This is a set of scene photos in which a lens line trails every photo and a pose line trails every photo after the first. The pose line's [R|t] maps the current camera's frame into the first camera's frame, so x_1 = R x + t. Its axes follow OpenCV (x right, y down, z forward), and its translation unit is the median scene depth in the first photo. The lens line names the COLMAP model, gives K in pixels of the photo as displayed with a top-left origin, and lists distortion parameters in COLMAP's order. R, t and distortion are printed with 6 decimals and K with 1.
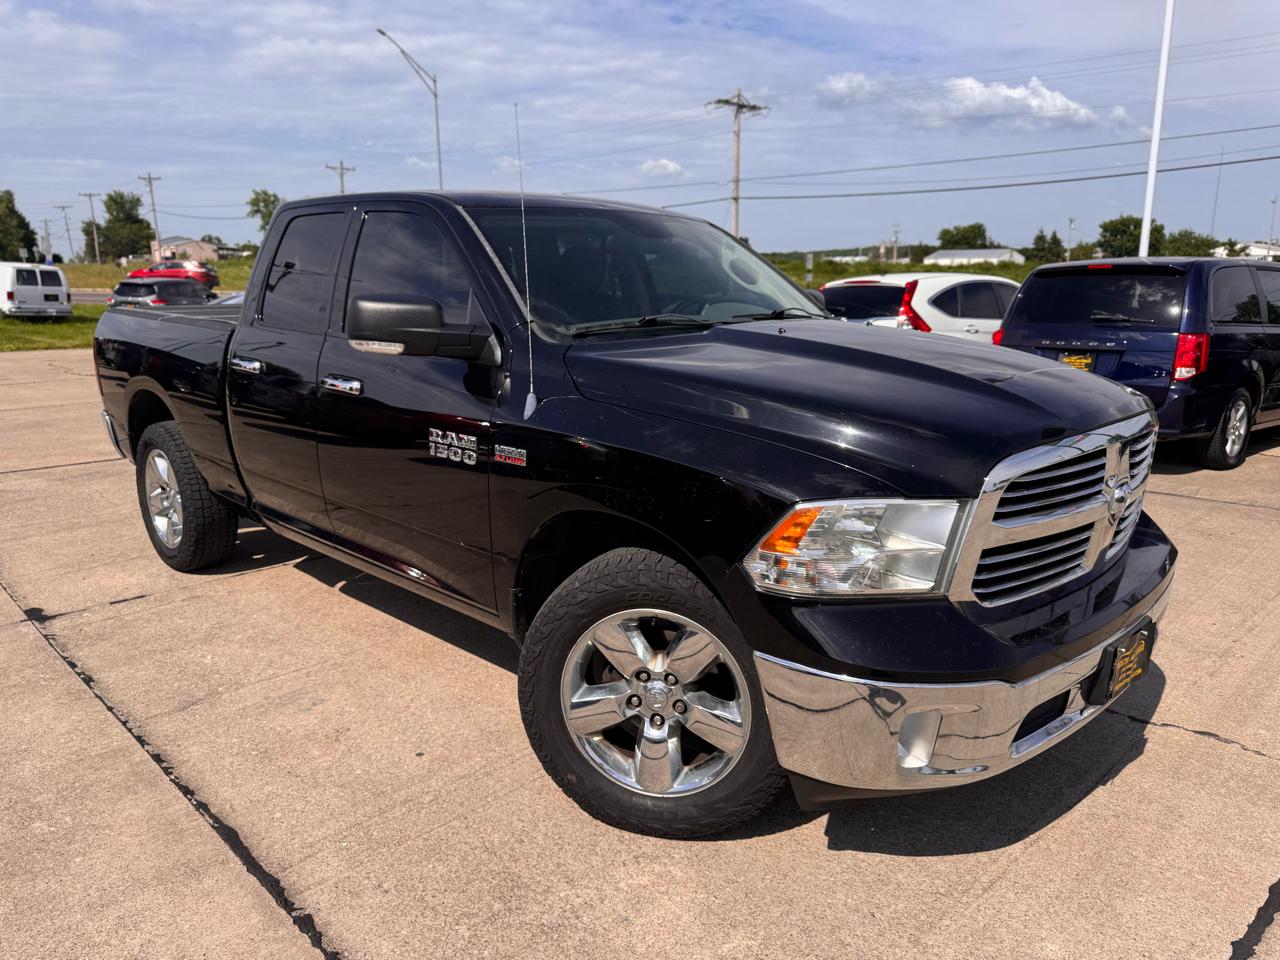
lens RADIAL K [[927.6, 0, 639.5], [0, 927.6, 488.3], [0, 0, 1]] dist [0.013998, -0.020990]
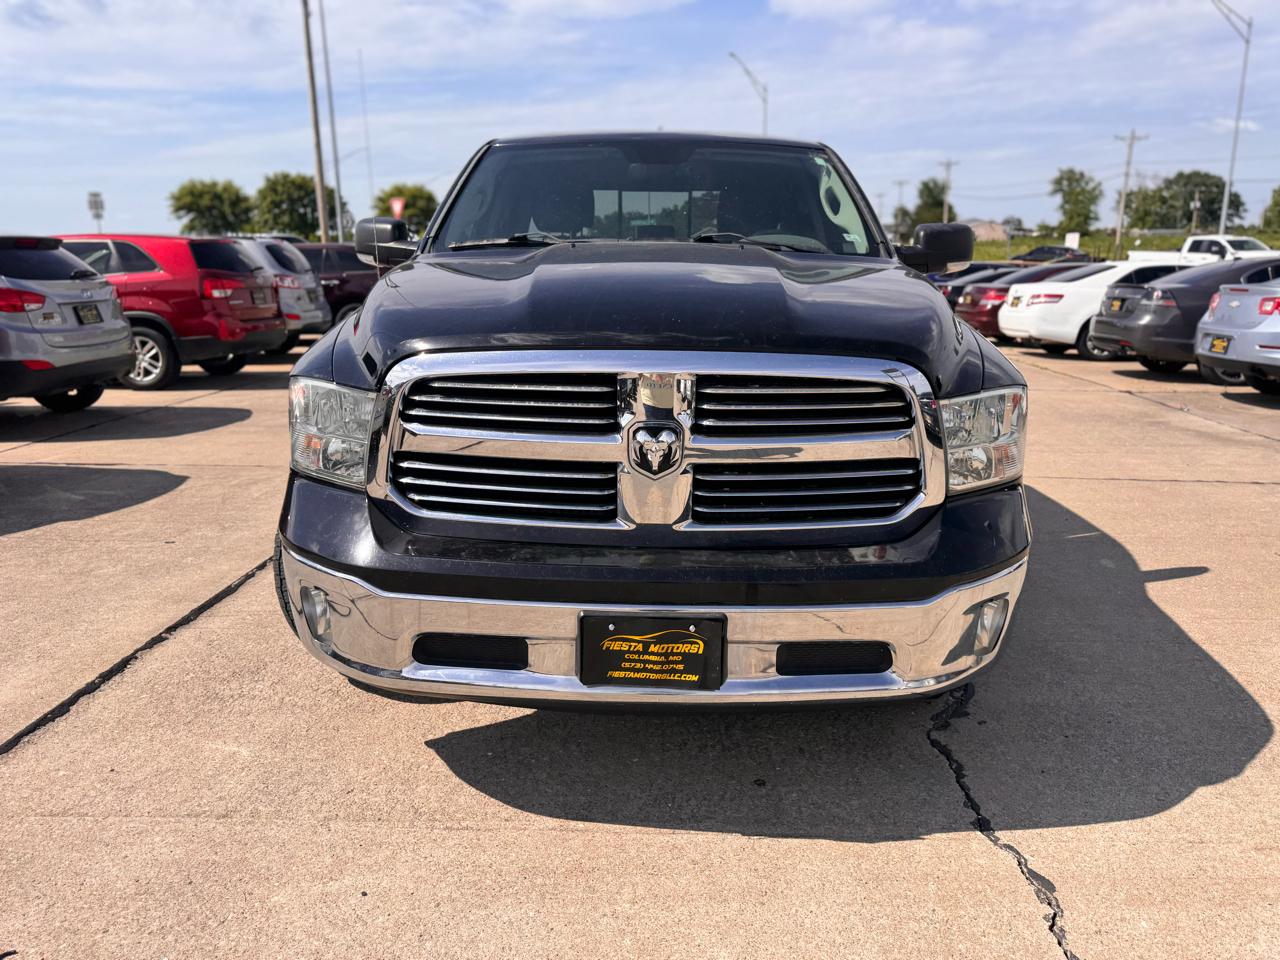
lens RADIAL K [[927.6, 0, 639.5], [0, 927.6, 488.3], [0, 0, 1]] dist [0.013998, -0.020990]
pose [[0.699865, 0.172473, -0.693139, 0.797210], [-0.159410, 0.983649, 0.083803, -0.011592], [0.696259, 0.051843, 0.715916, 0.316988]]
